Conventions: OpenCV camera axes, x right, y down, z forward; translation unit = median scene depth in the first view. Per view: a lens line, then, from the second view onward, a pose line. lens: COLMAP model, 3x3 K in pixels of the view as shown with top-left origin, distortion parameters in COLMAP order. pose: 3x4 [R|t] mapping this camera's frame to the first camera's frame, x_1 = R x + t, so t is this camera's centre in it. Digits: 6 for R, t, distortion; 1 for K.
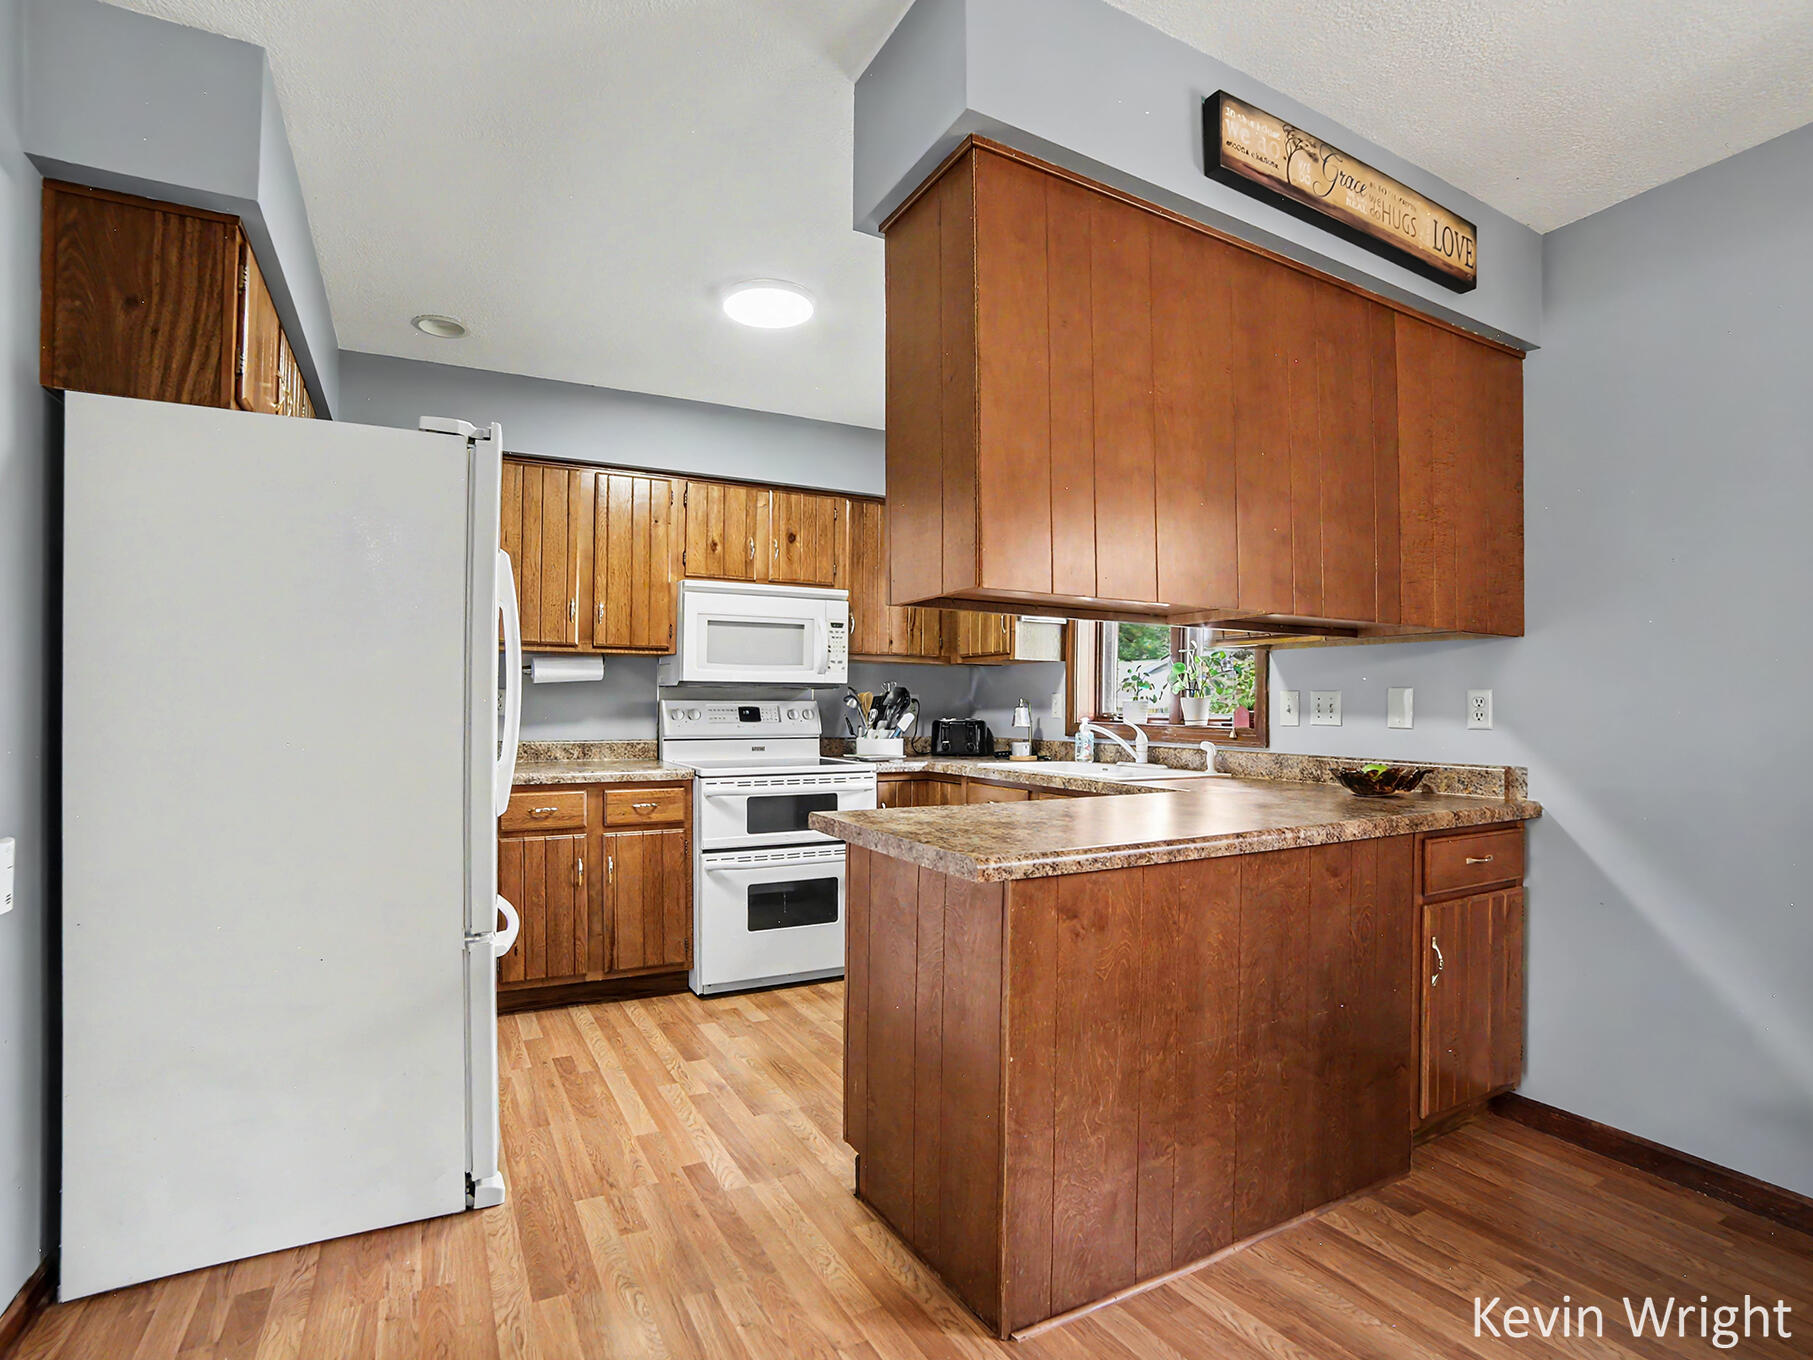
lens RADIAL K [[871.7, 0, 905.4], [0, 871.7, 718.9], [0, 0, 1]] dist [-0.047557, 0.000365]
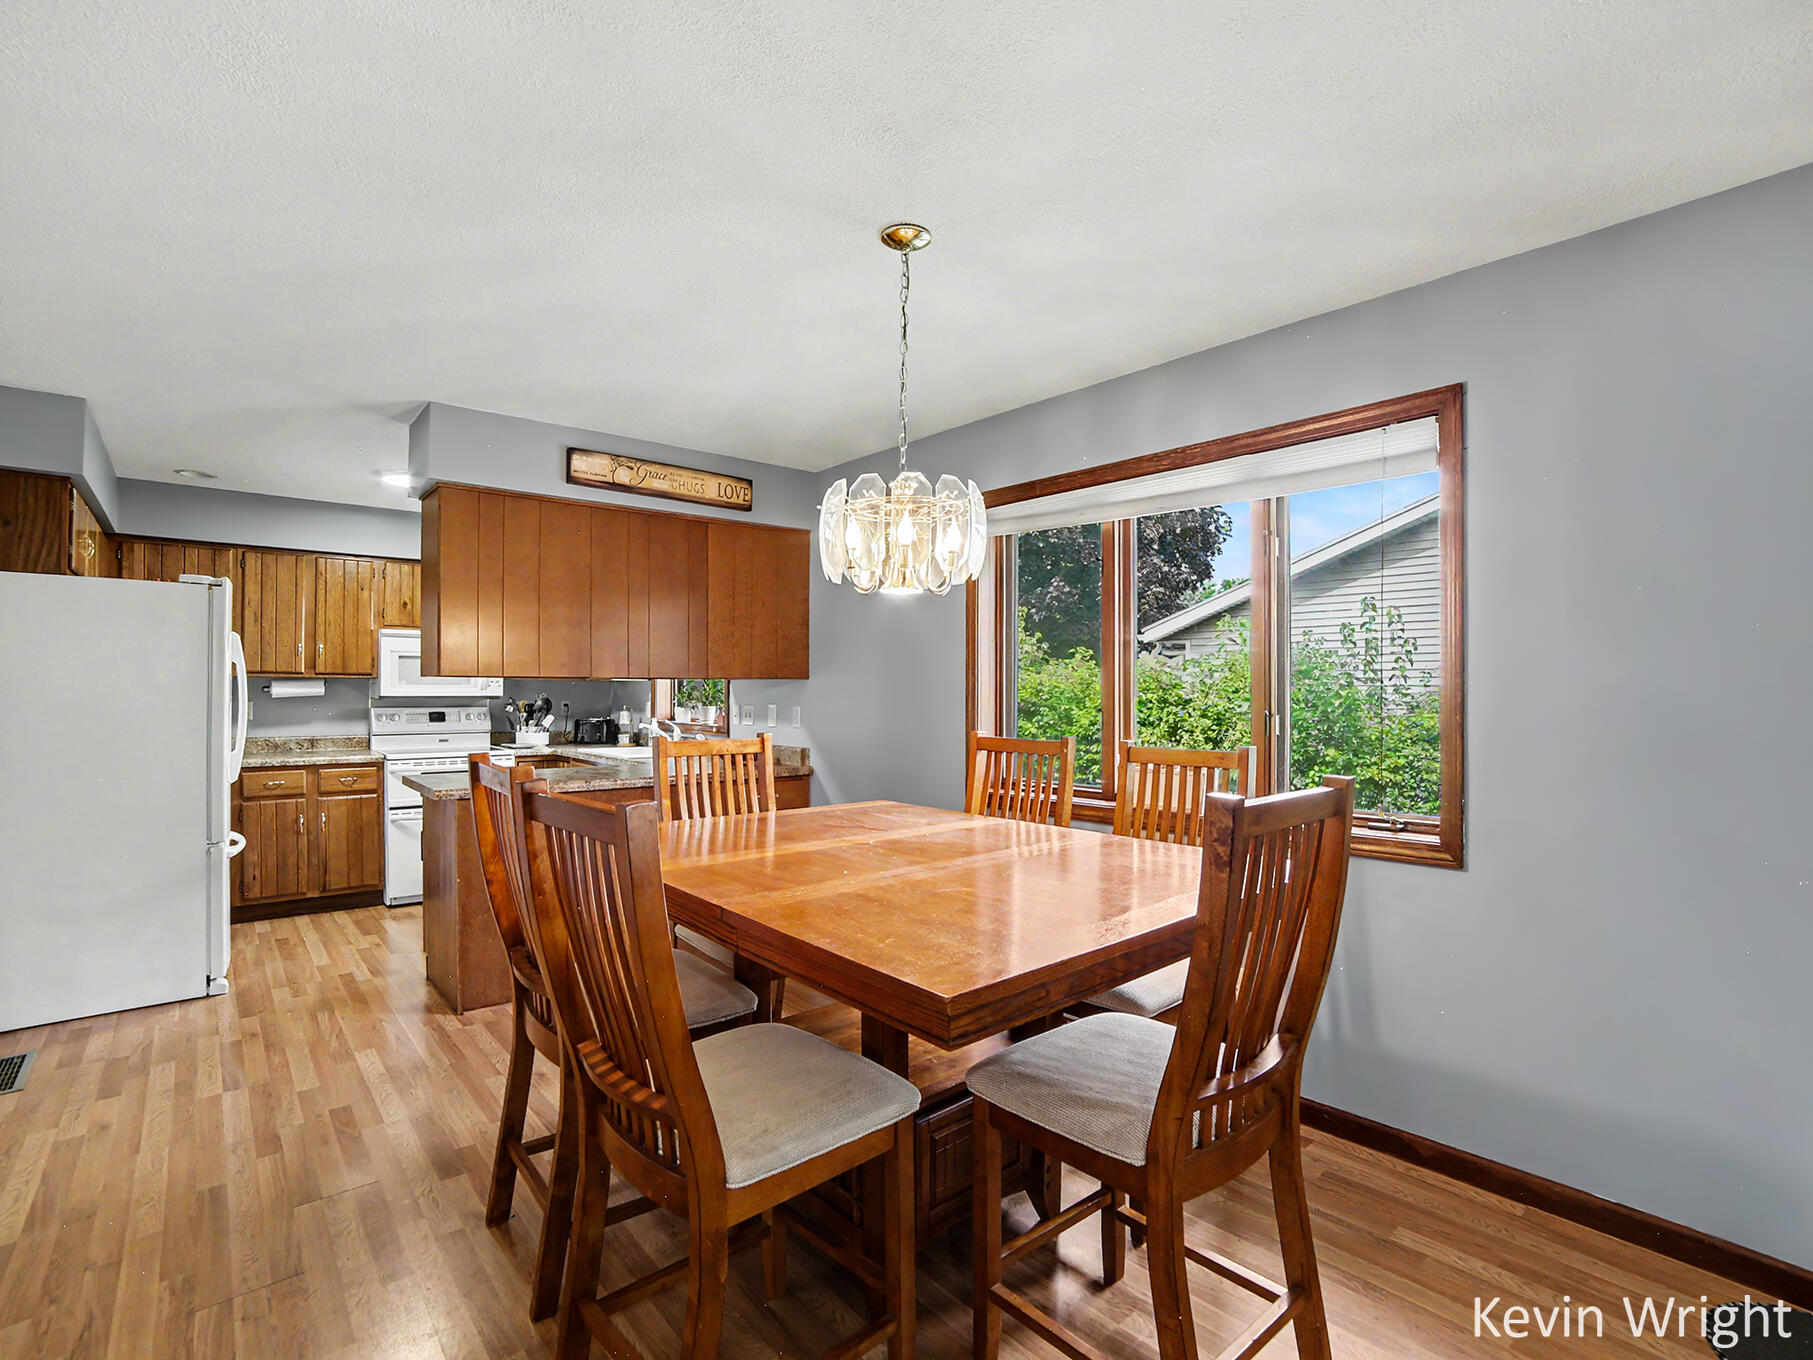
lens RADIAL K [[855.5, 0, 906.9], [0, 855.5, 687.4], [0, 0, 1]] dist [-0.065967, 0.021801]
pose [[0.981104, -0.003229, 0.193454, 0.377310], [0.006505, 0.999846, -0.016303, -0.031277], [-0.193372, 0.017253, 0.980974, -0.624750]]
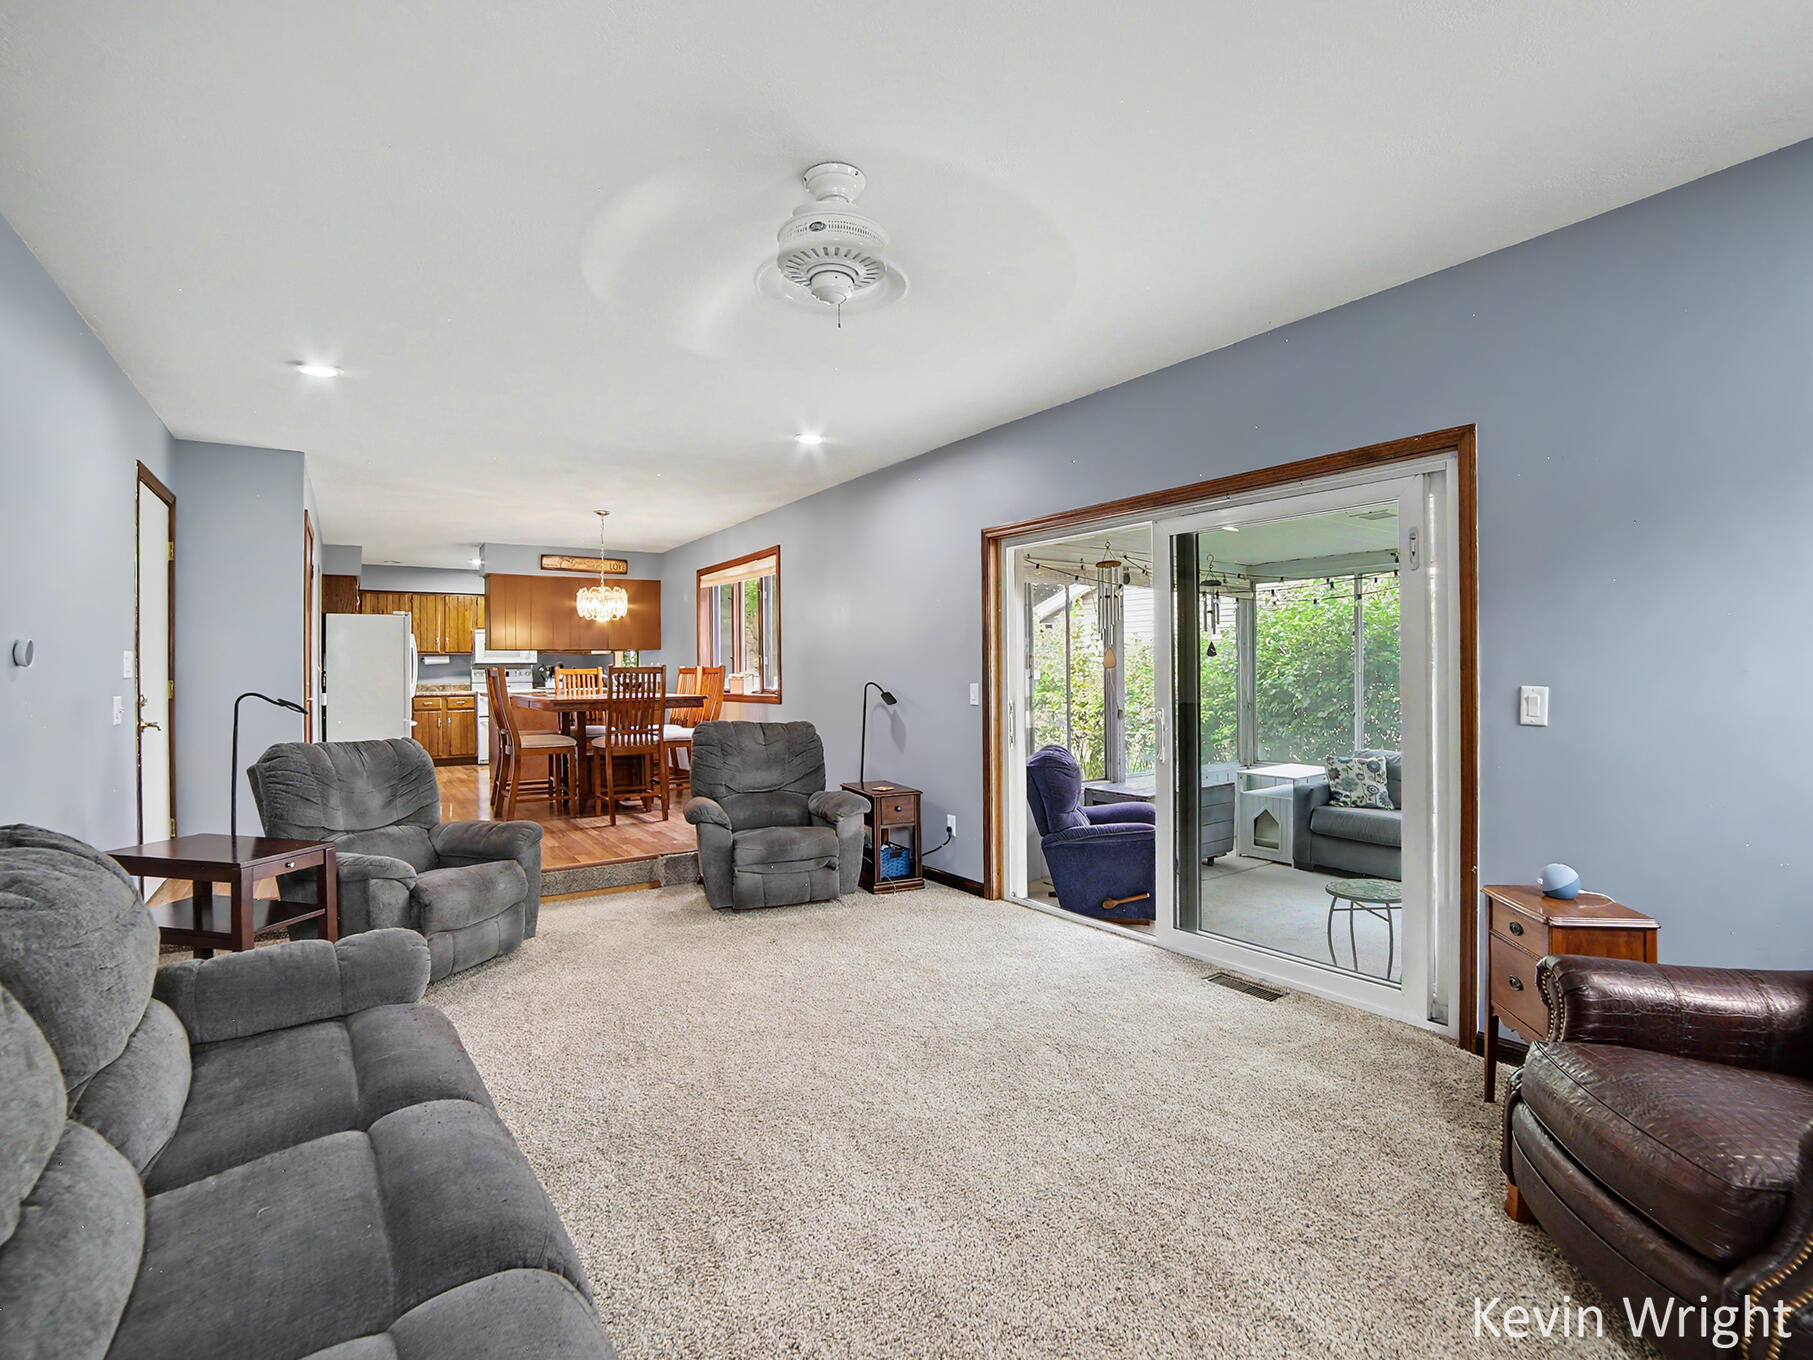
lens RADIAL K [[854.0, 0, 906.5], [0, 854.0, 680.0], [0, 0, 1]] dist [-0.036922, 0.000233]
pose [[0.996993, -0.019237, 0.075061, 1.100876], [0.020117, 0.999737, -0.010986, 0.084252], [-0.074830, 0.012463, 0.997118, -2.221451]]
